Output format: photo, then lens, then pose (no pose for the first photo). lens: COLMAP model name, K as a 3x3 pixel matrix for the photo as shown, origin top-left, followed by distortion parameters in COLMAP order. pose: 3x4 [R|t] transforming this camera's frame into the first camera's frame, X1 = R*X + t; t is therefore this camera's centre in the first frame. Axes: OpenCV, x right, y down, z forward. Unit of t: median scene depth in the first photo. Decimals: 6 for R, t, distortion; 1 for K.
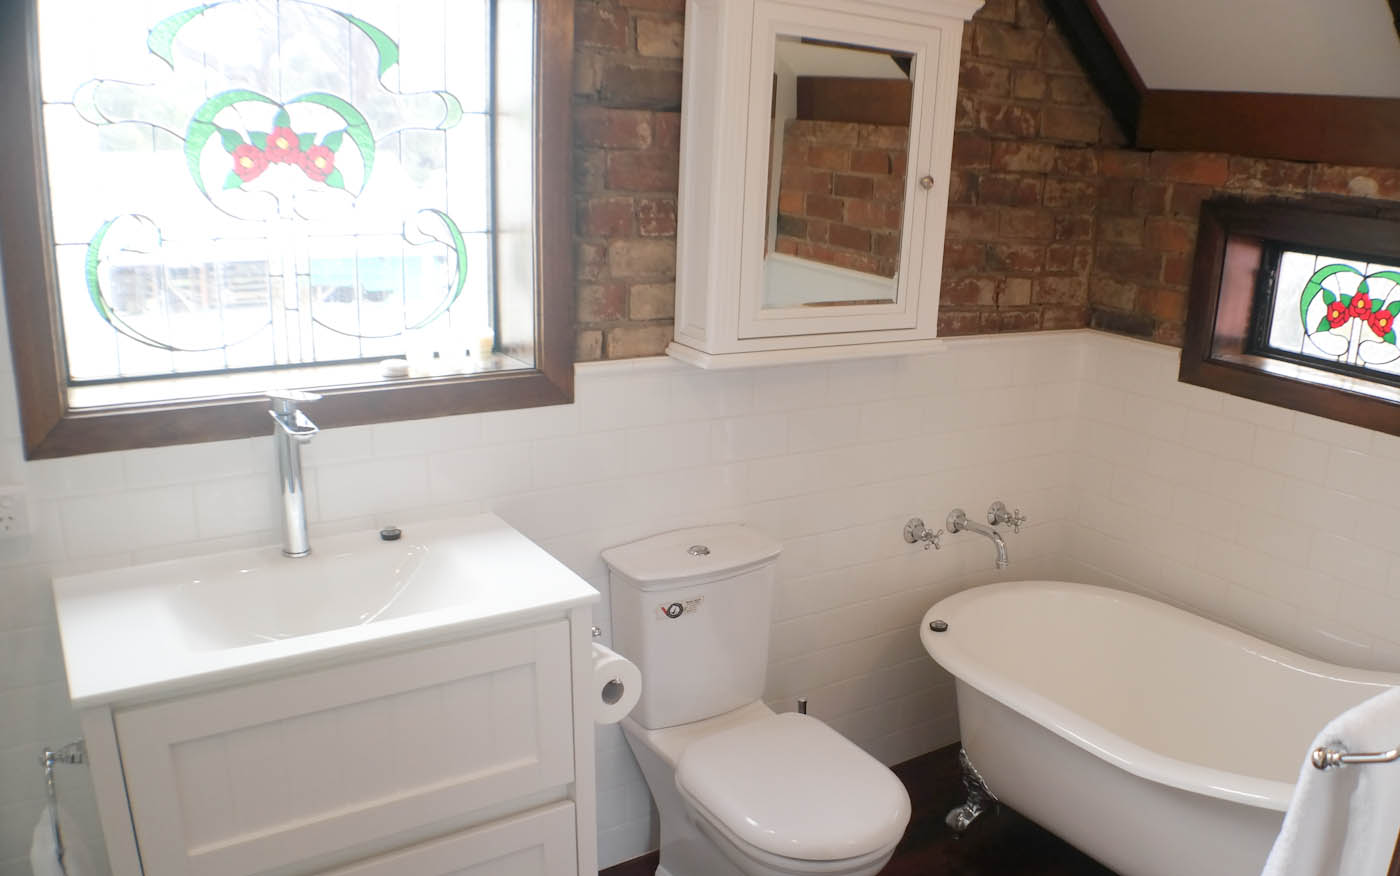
lens RADIAL K [[1143.9, 0, 700.0], [0, 1143.9, 438.0], [0, 0, 1]] dist [0.001259, 0.000388]
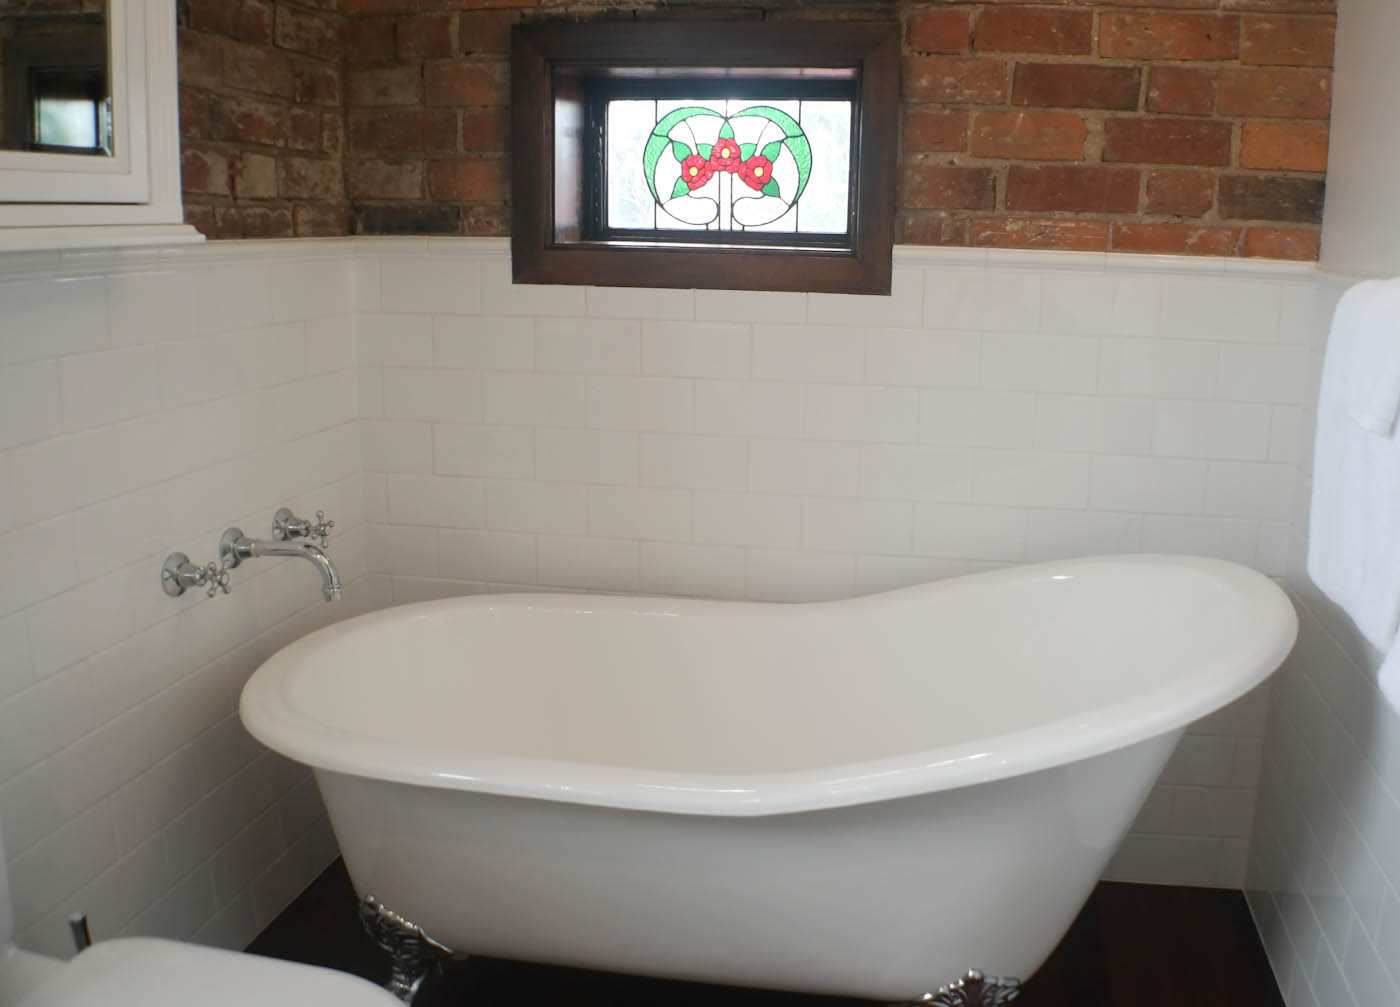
lens RADIAL K [[1212.6, 0, 700.0], [0, 1212.6, 503.5], [0, 0, 1]] dist [-0.115370, 0.004201]
pose [[0.704353, -0.176288, 0.687611, -0.037429], [0.171629, 0.982225, 0.076012, 0.045393], [-0.688789, 0.064474, 0.722089, 0.368327]]
